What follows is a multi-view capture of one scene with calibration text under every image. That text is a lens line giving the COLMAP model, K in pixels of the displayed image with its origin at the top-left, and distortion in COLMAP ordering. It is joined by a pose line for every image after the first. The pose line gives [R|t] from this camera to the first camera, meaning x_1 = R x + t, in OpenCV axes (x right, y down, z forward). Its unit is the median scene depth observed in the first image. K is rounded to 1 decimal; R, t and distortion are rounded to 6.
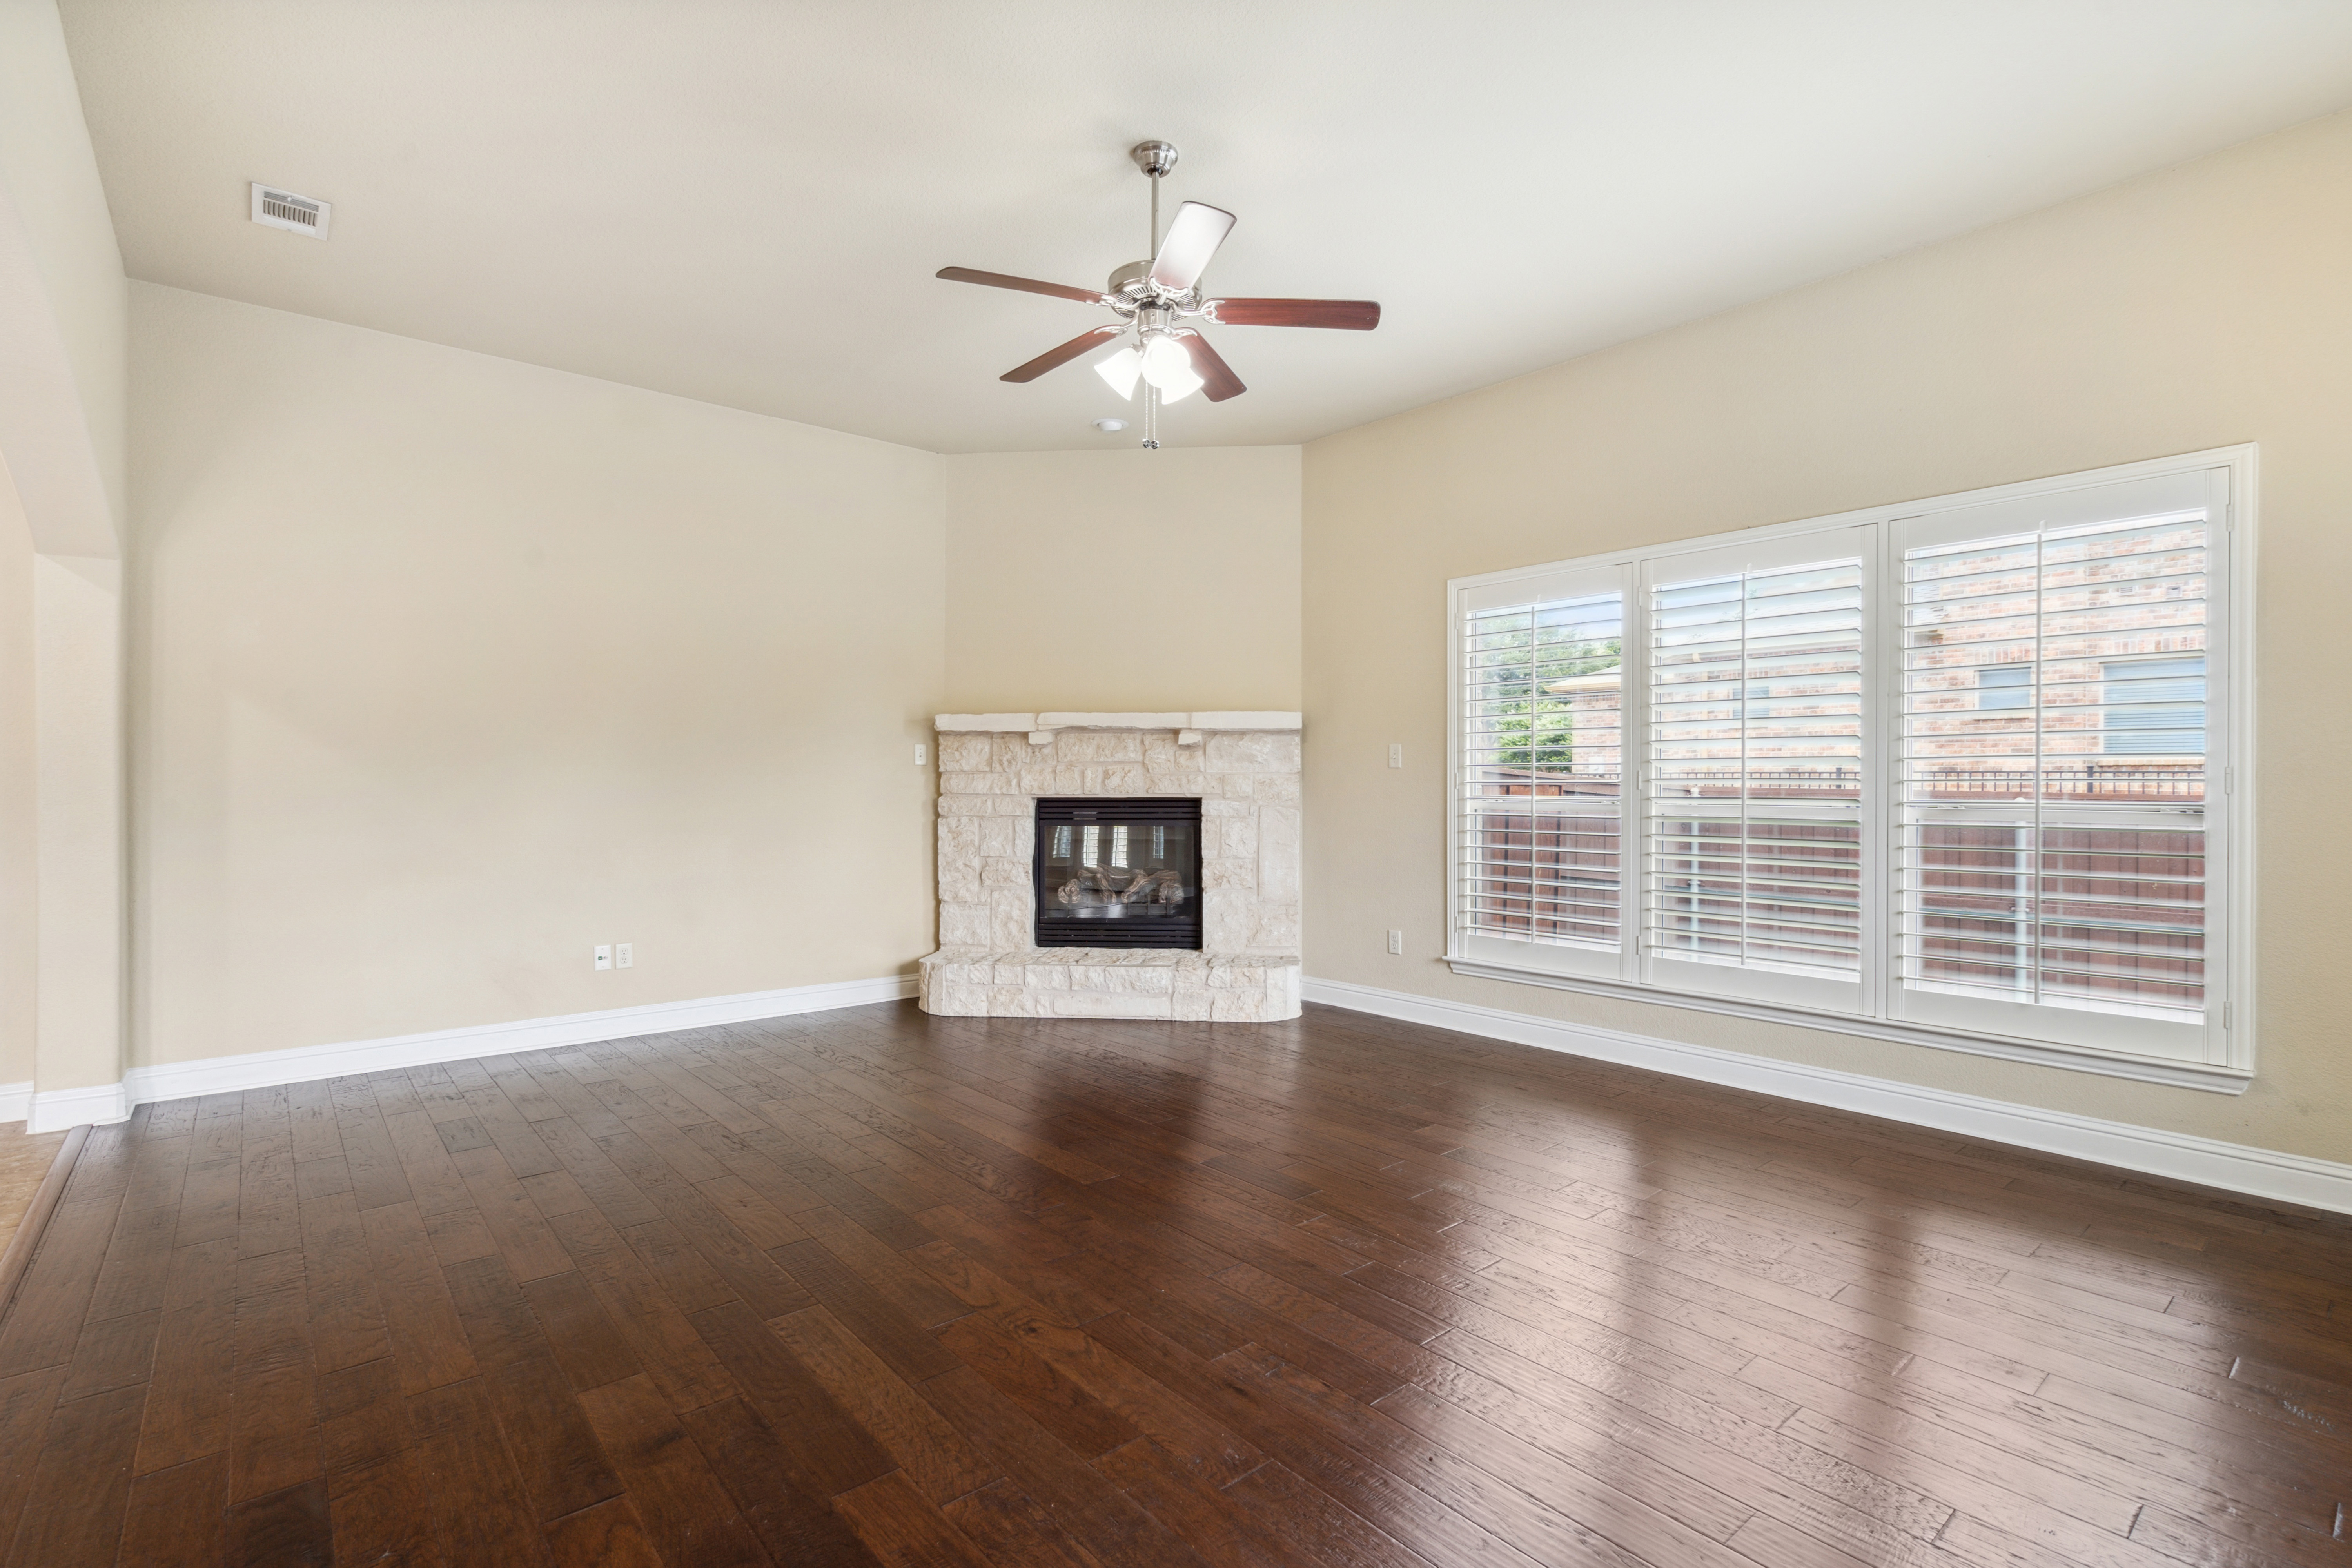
lens RADIAL K [[1095.0, 0, 1170.2], [0, 1095.0, 788.6], [0, 0, 1]] dist [-0.001572, 0.001052]
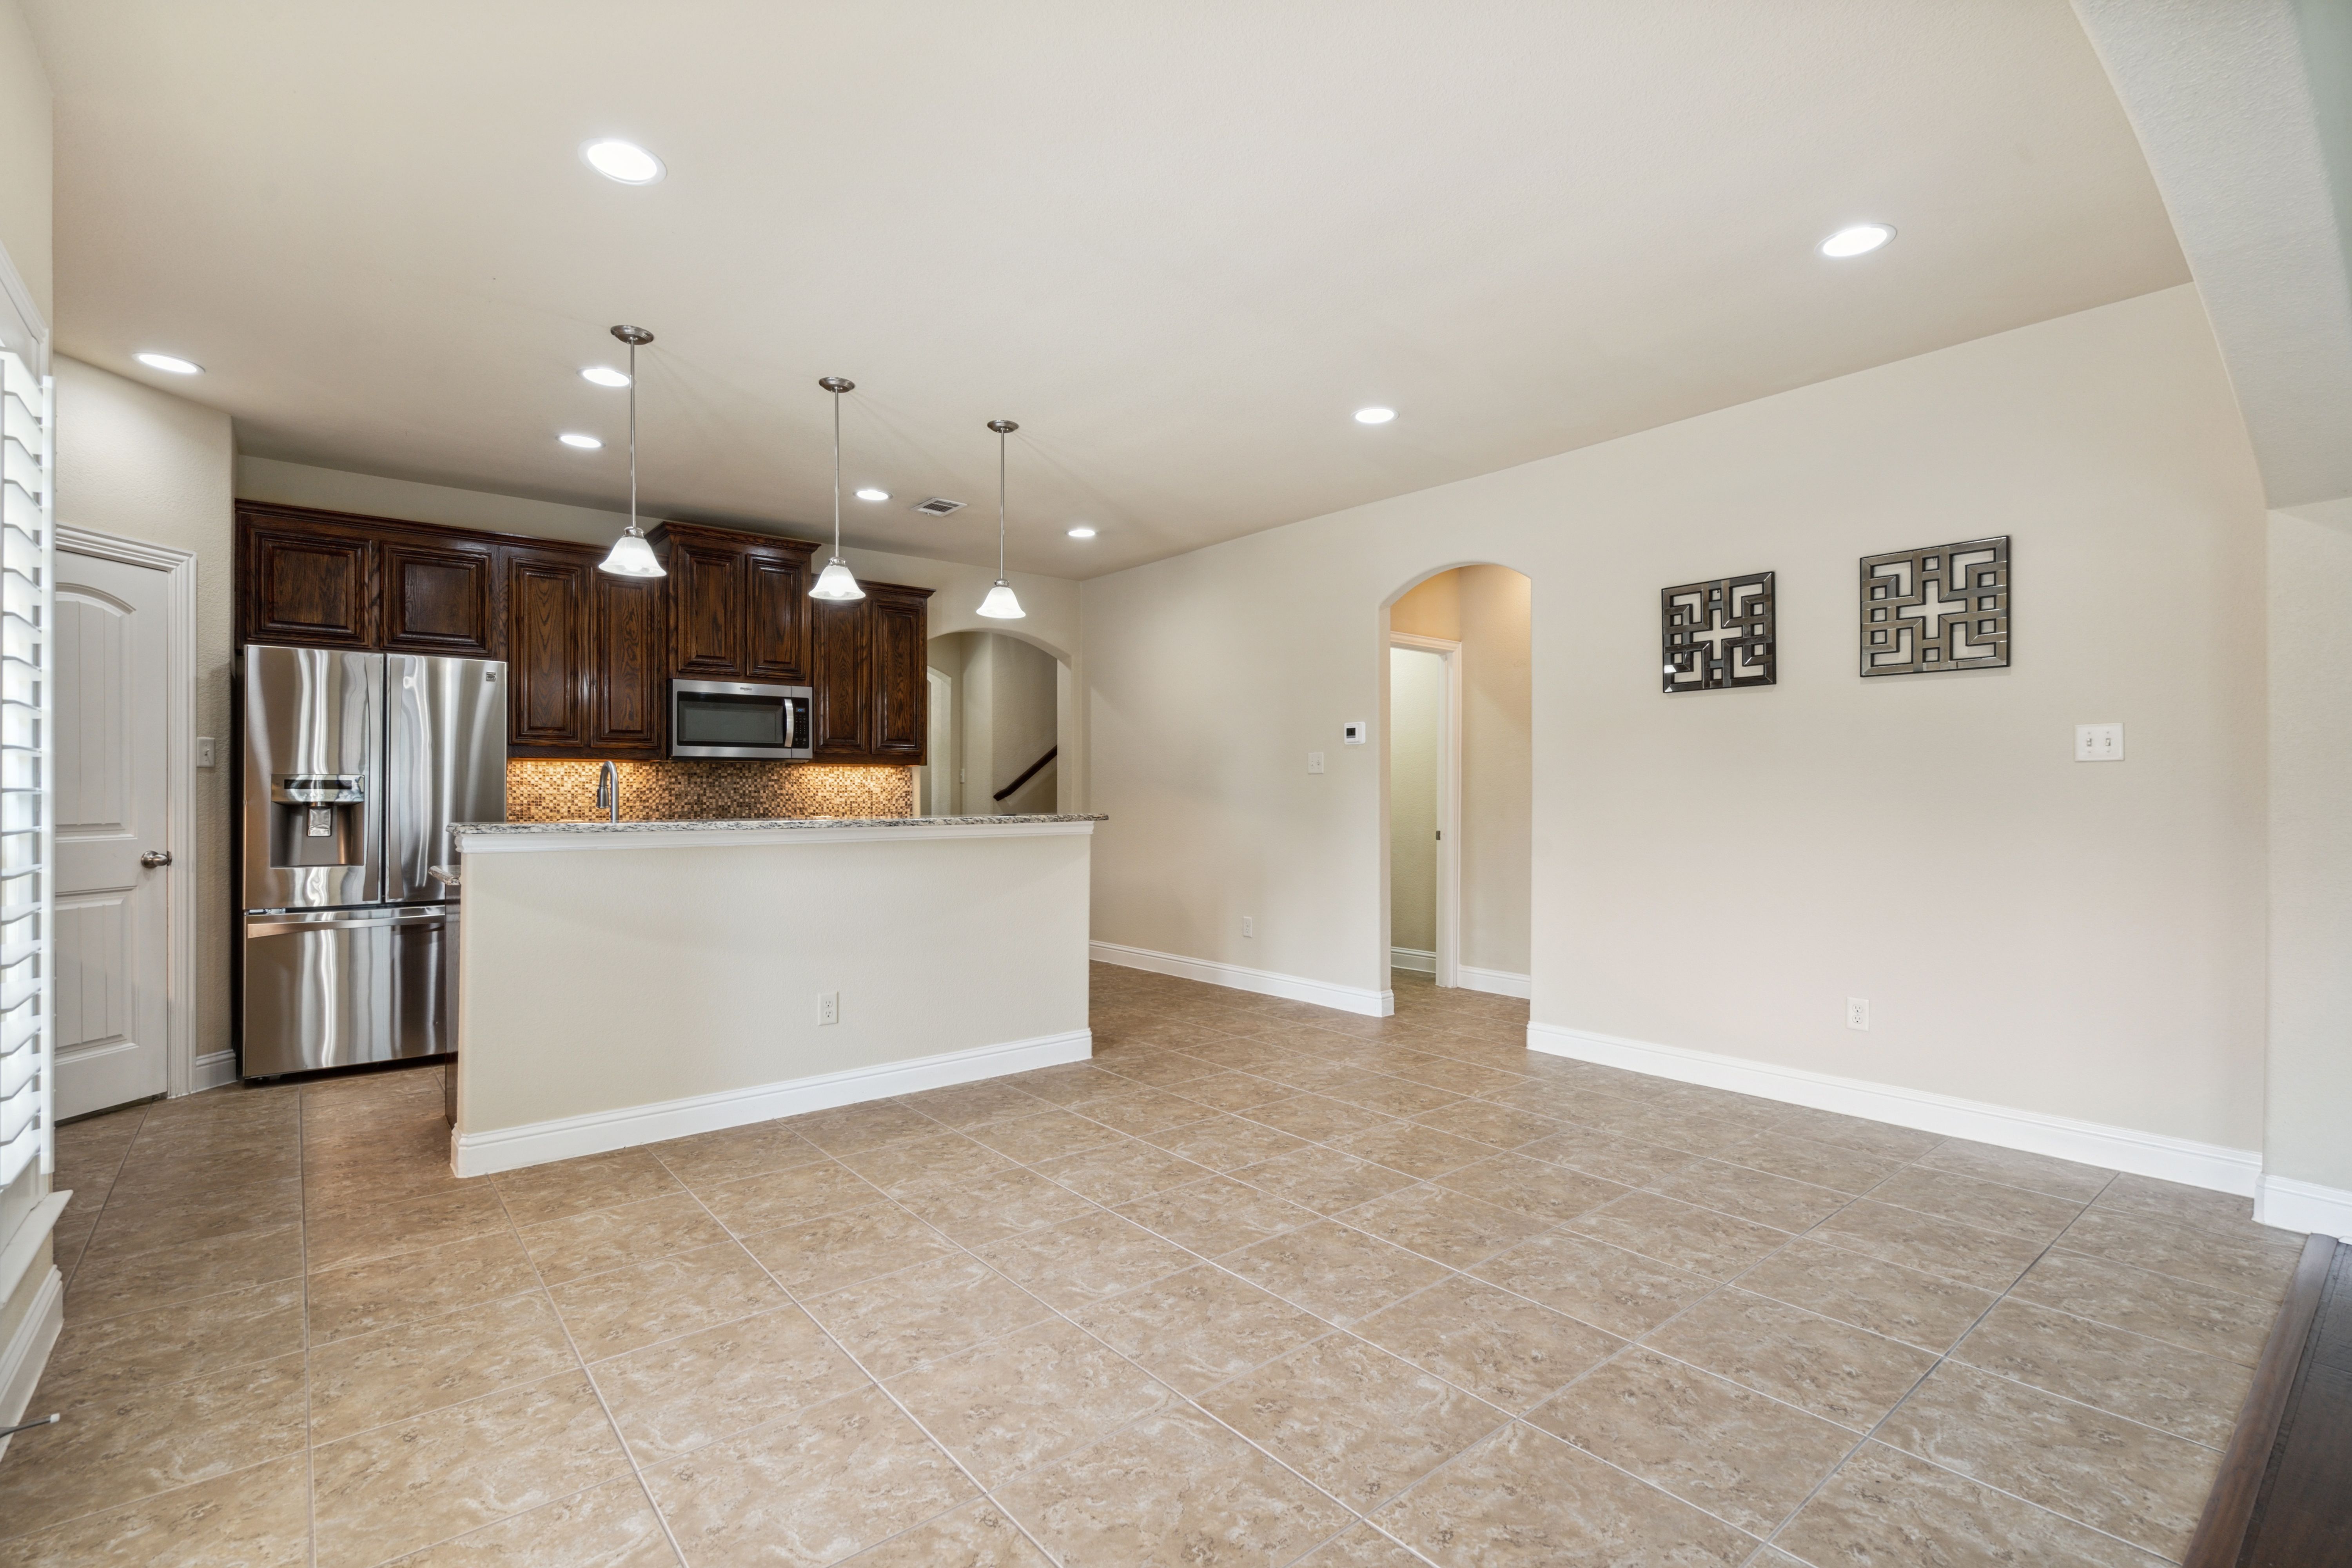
lens RADIAL K [[1070.9, 0, 1167.3], [0, 1070.9, 793.6], [0, 0, 1]] dist [-0.006631, 0.001391]
pose [[-0.018375, 0.000058, -0.999831, -0.144138], [-0.007260, 0.999974, 0.000191, 0.001041], [0.999805, 0.007262, -0.018374, 0.123110]]
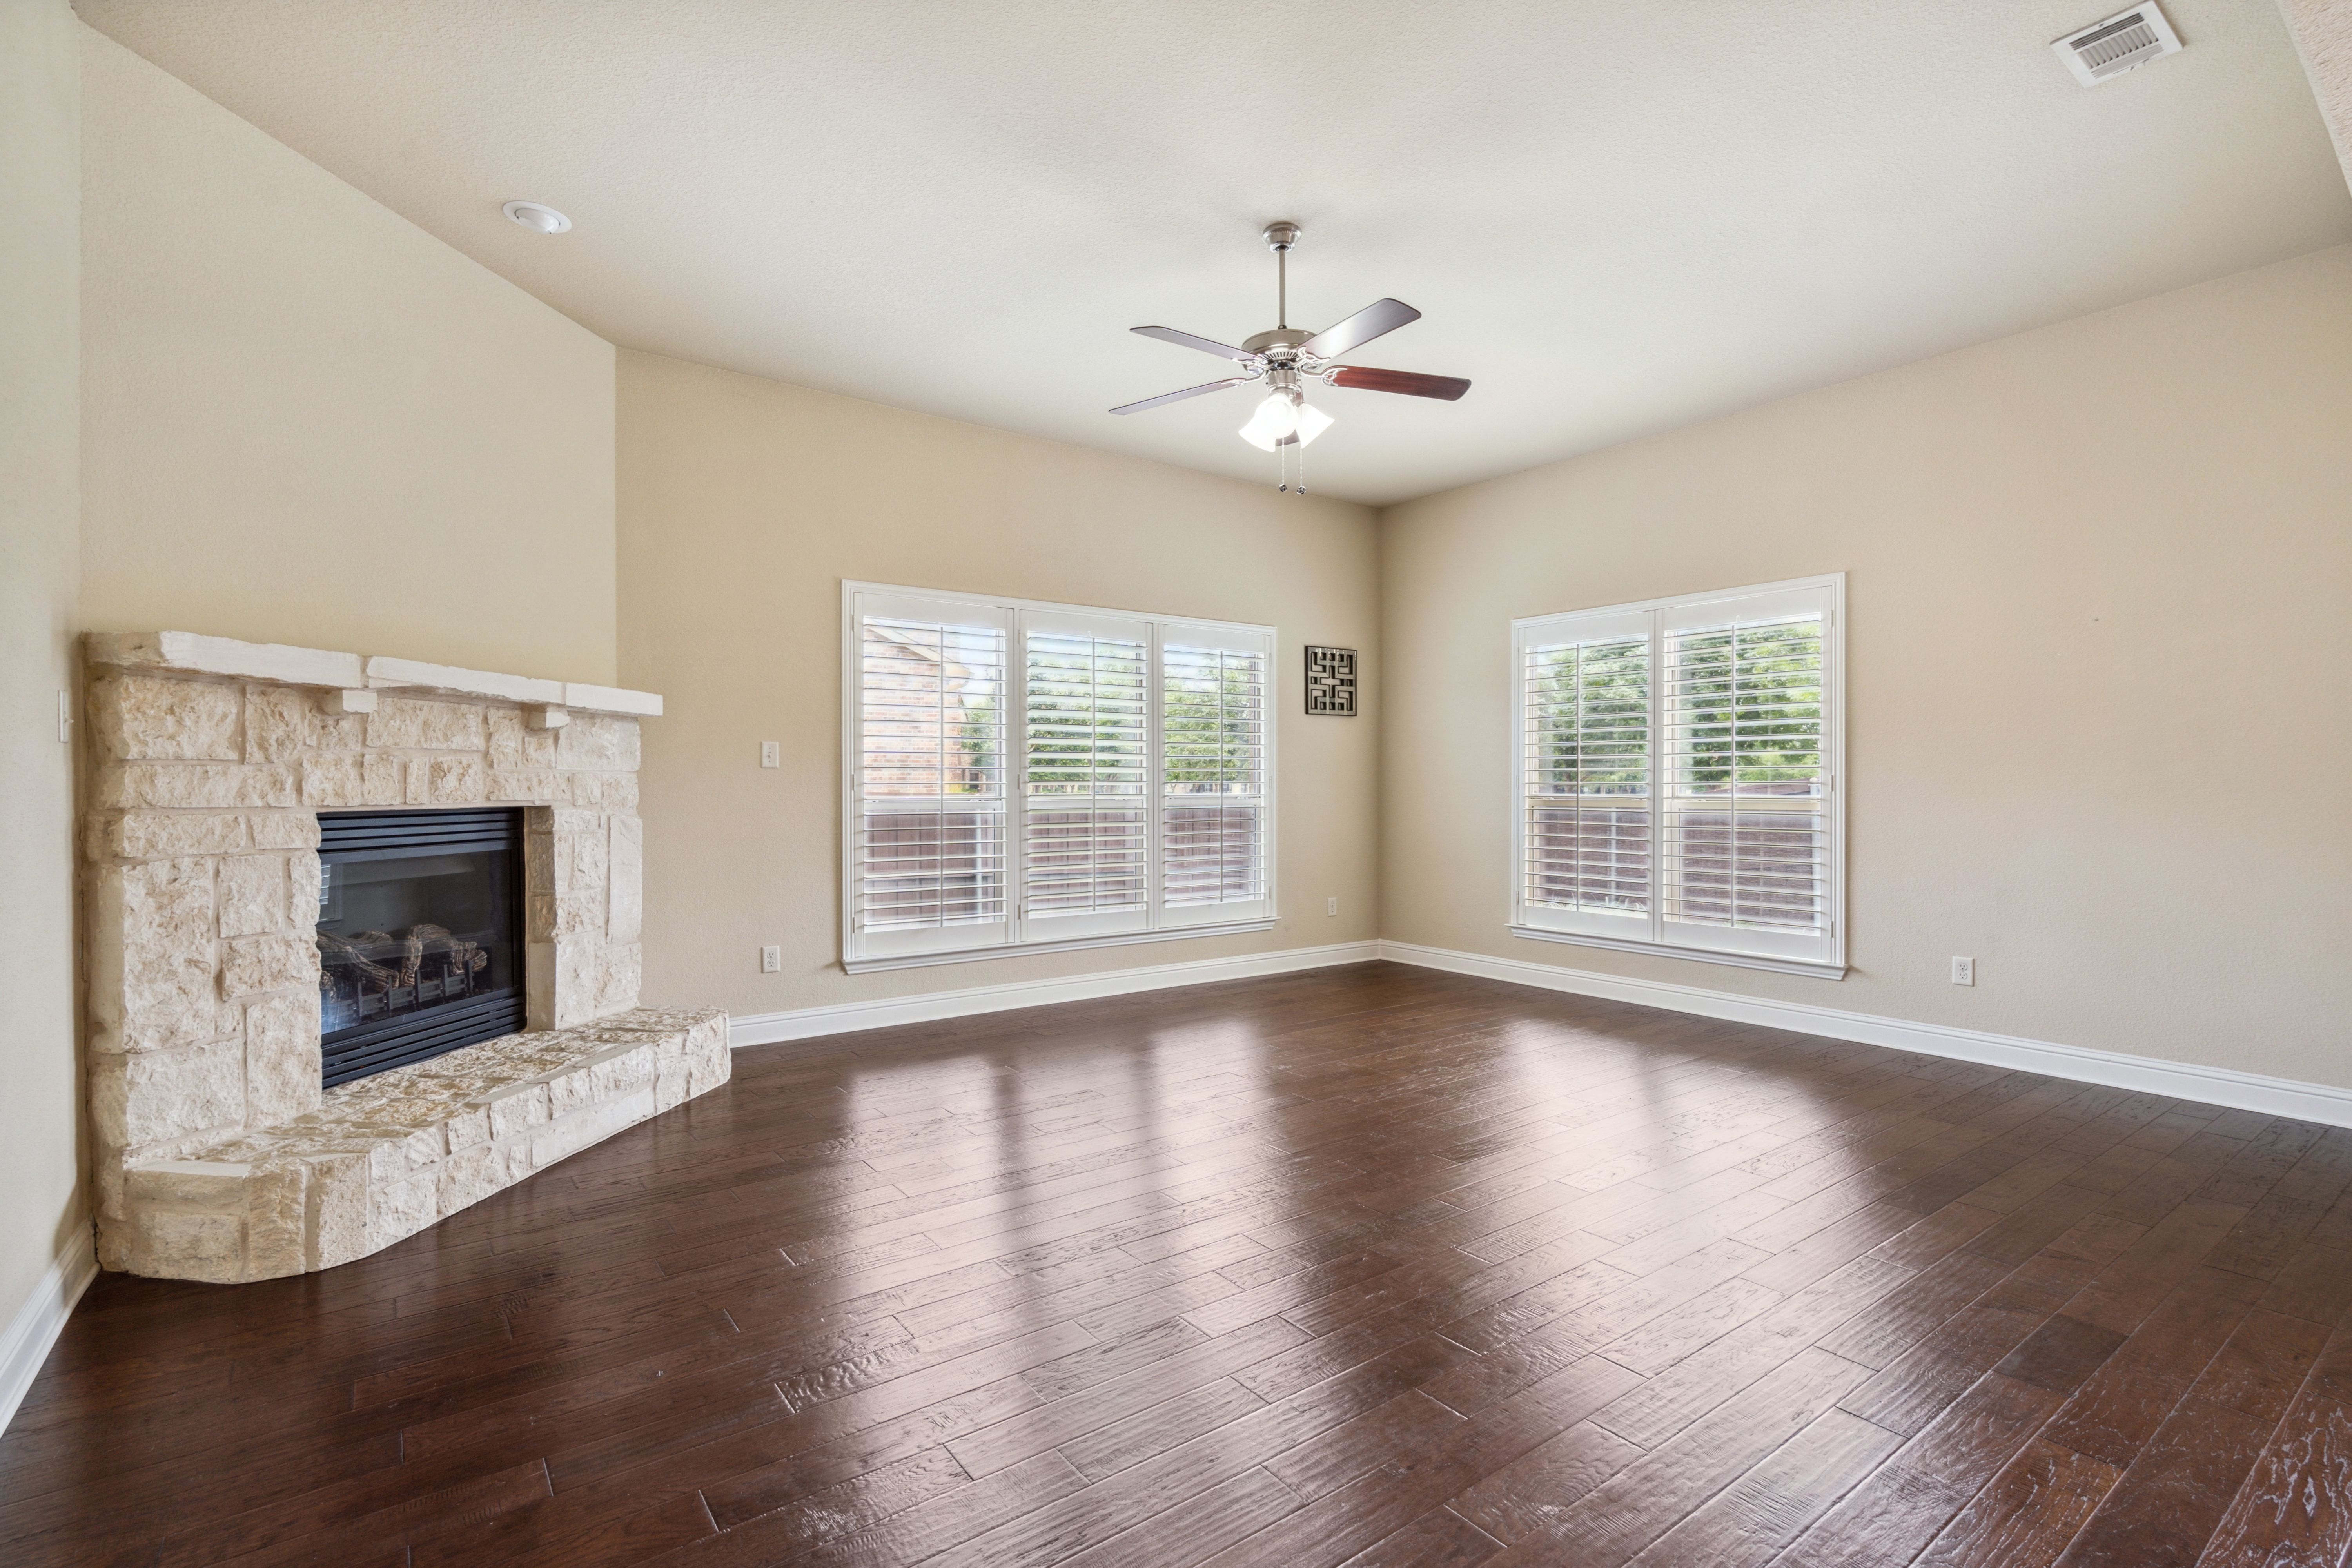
lens RADIAL K [[1095.0, 0, 1170.2], [0, 1095.0, 788.6], [0, 0, 1]] dist [-0.001572, 0.001052]
pose [[0.066574, -0.004207, 0.997773, -0.633931], [0.006778, 0.999970, 0.003764, -0.002487], [-0.997758, 0.006512, 0.066601, 0.568387]]
